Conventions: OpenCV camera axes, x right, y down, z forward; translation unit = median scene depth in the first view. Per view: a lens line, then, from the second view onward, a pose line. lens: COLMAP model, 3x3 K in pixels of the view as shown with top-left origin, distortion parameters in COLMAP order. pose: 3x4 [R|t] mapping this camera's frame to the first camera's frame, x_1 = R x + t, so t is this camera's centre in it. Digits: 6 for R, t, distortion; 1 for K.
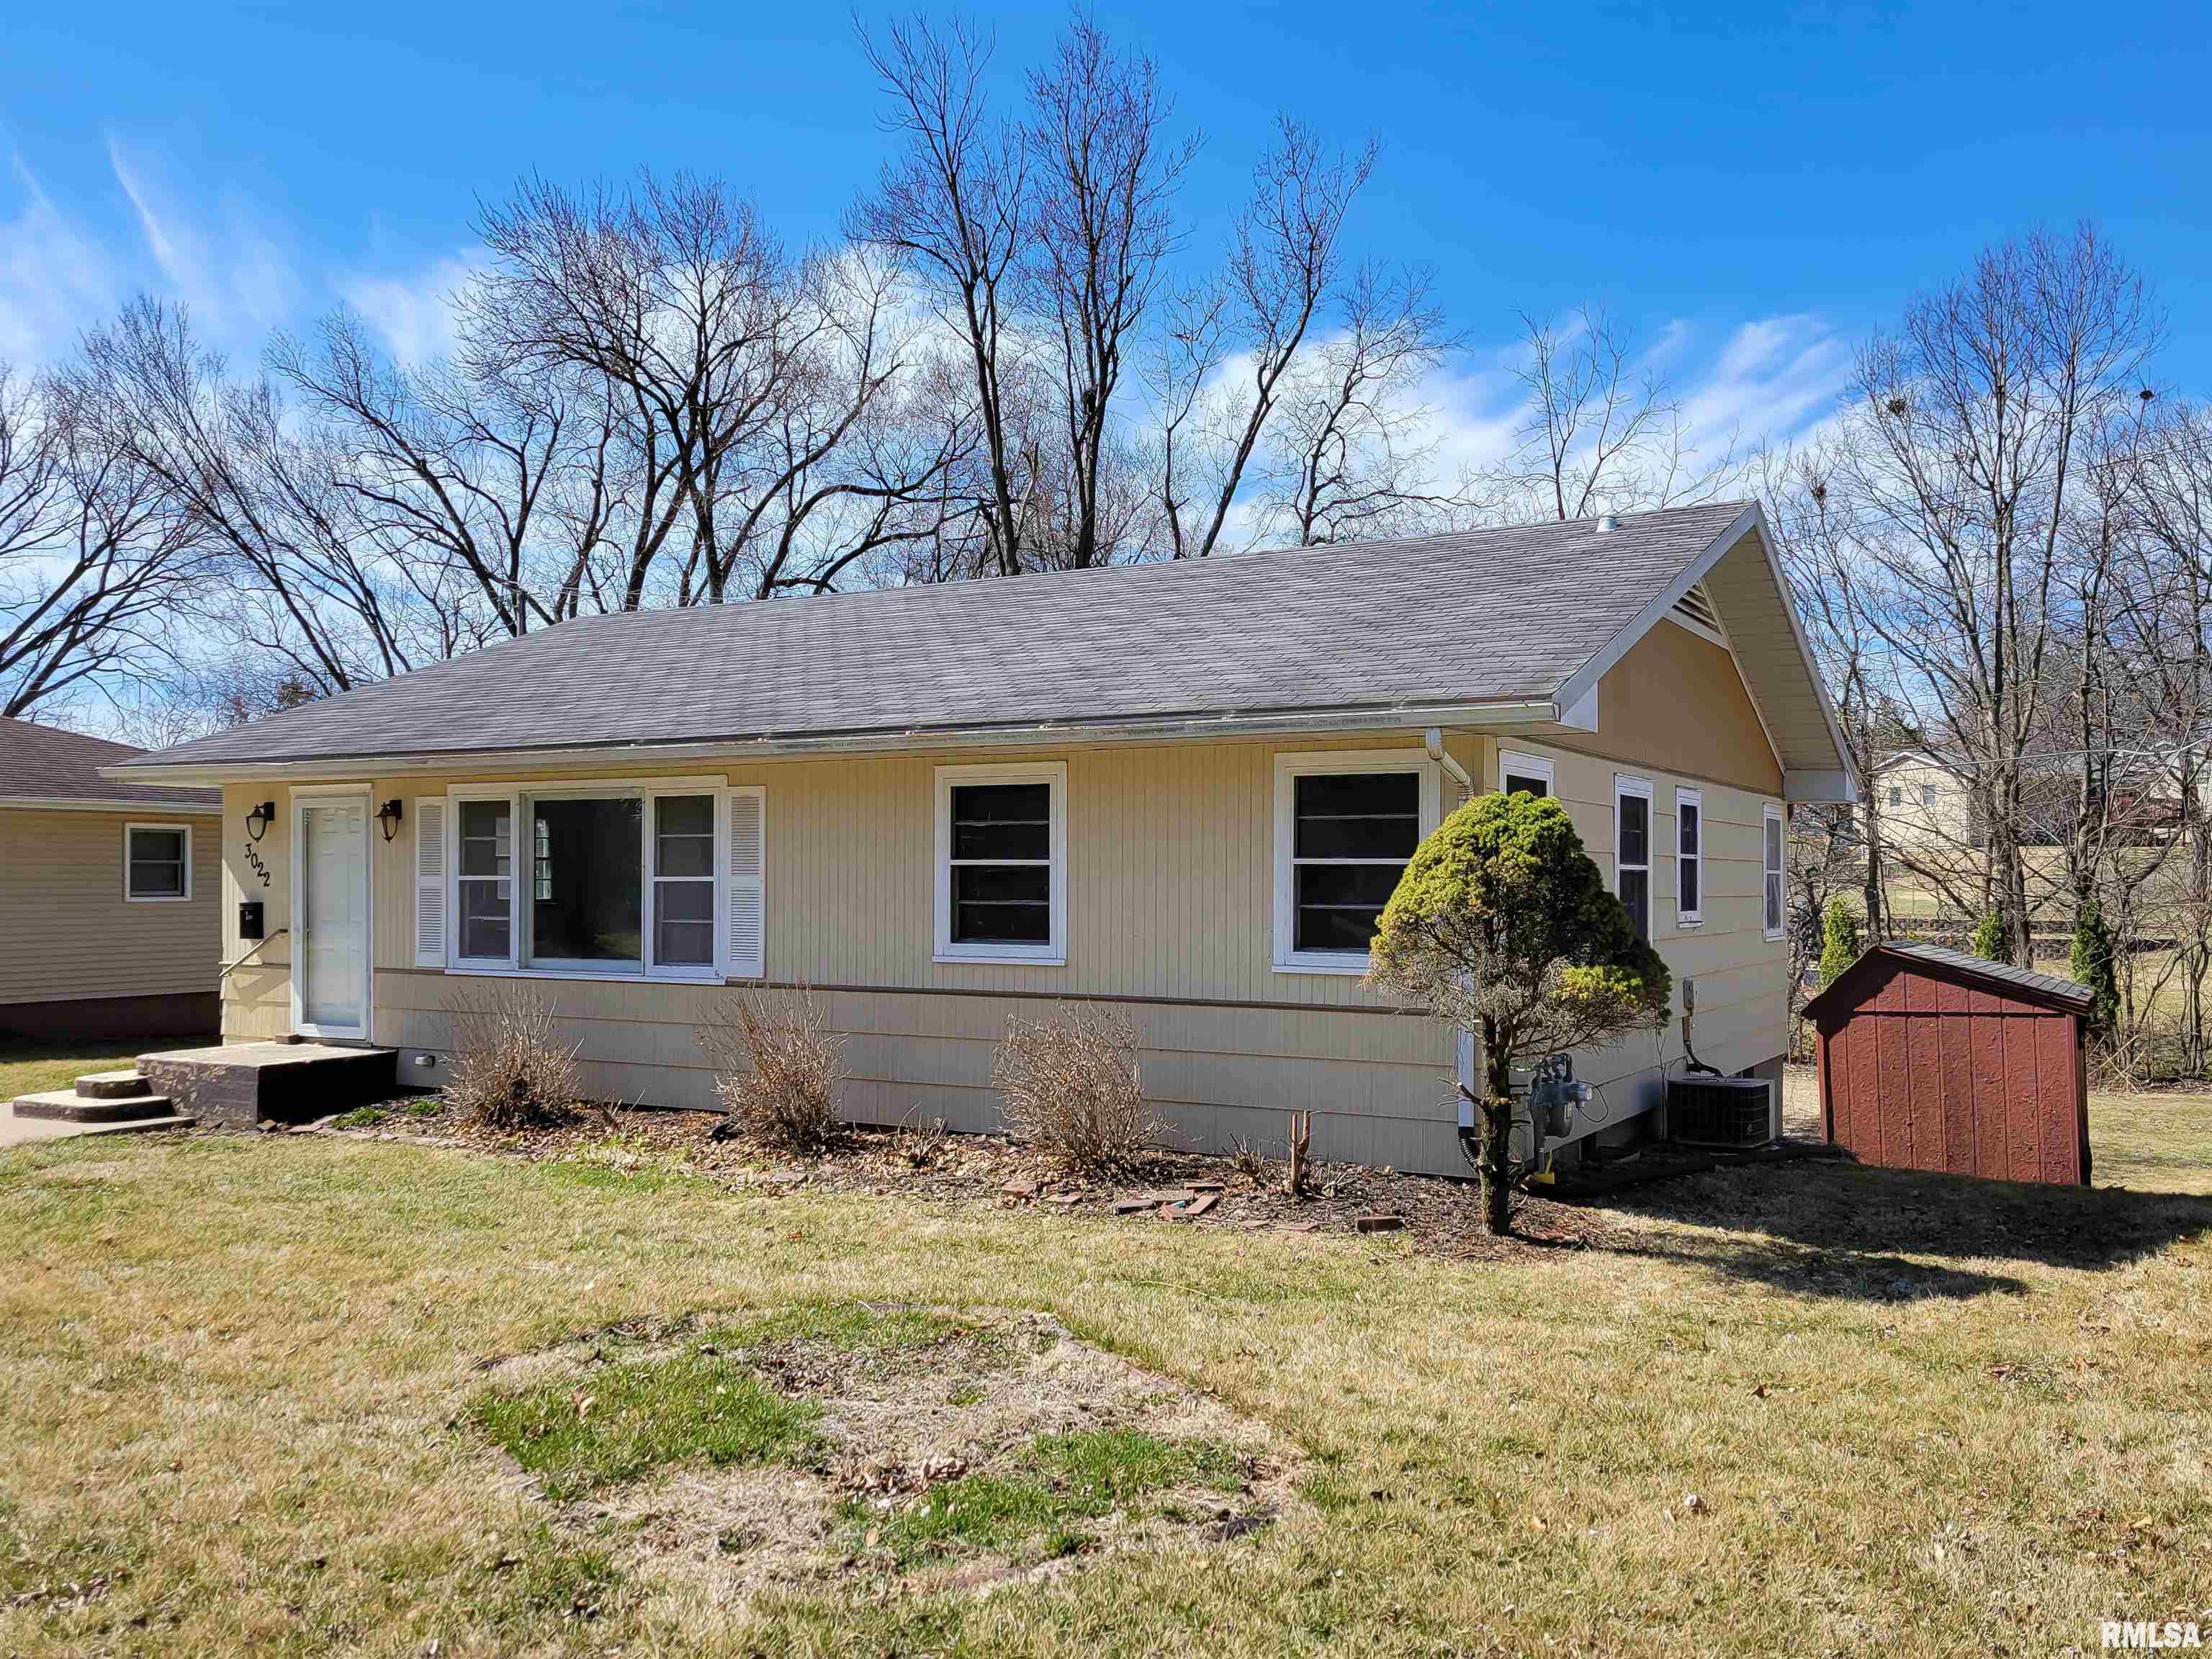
lens RADIAL K [[1806.8, 0, 1105.5], [0, 1806.8, 837.8], [0, 0, 1]] dist [0.014572, 0.004070]
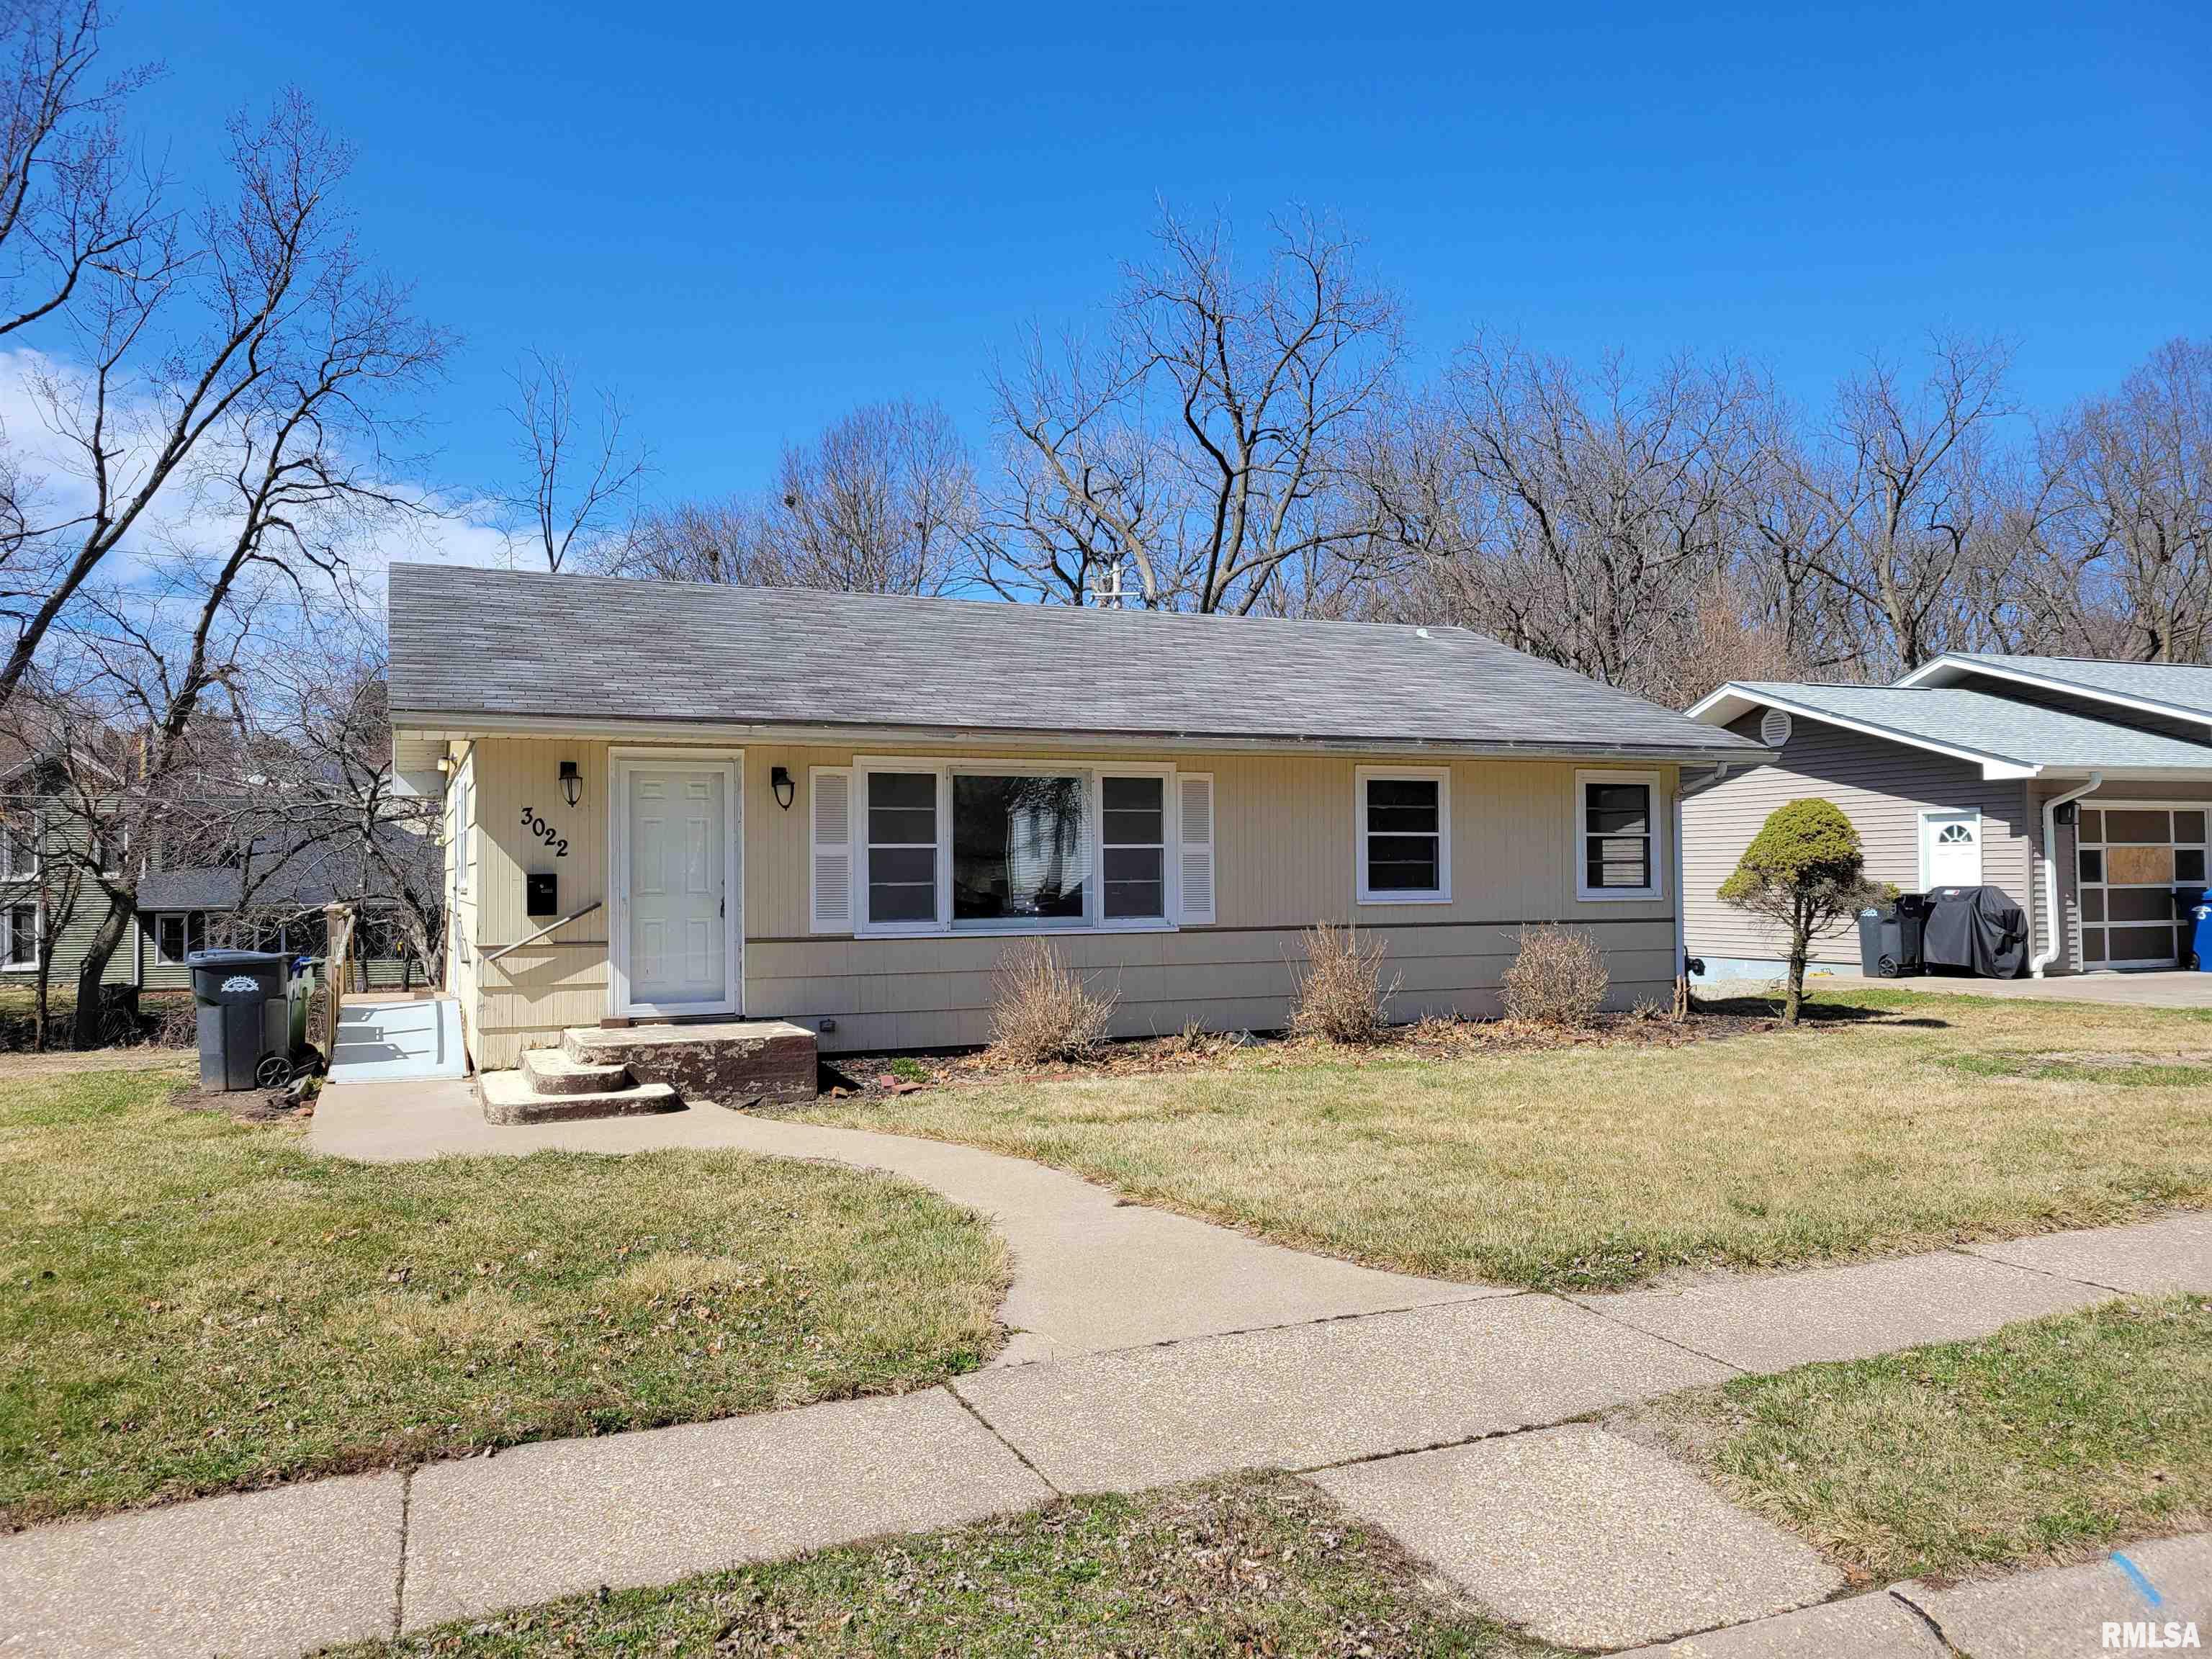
lens RADIAL K [[1685.9, 0, 1111.8], [0, 1685.9, 833.8], [0, 0, 1]] dist [0.011743, -0.003305]
pose [[0.600967, 0.012779, 0.799172, -1.130786], [-0.008582, 0.999918, -0.009536, 0.024936], [-0.799228, -0.001127, 0.601027, 0.328804]]
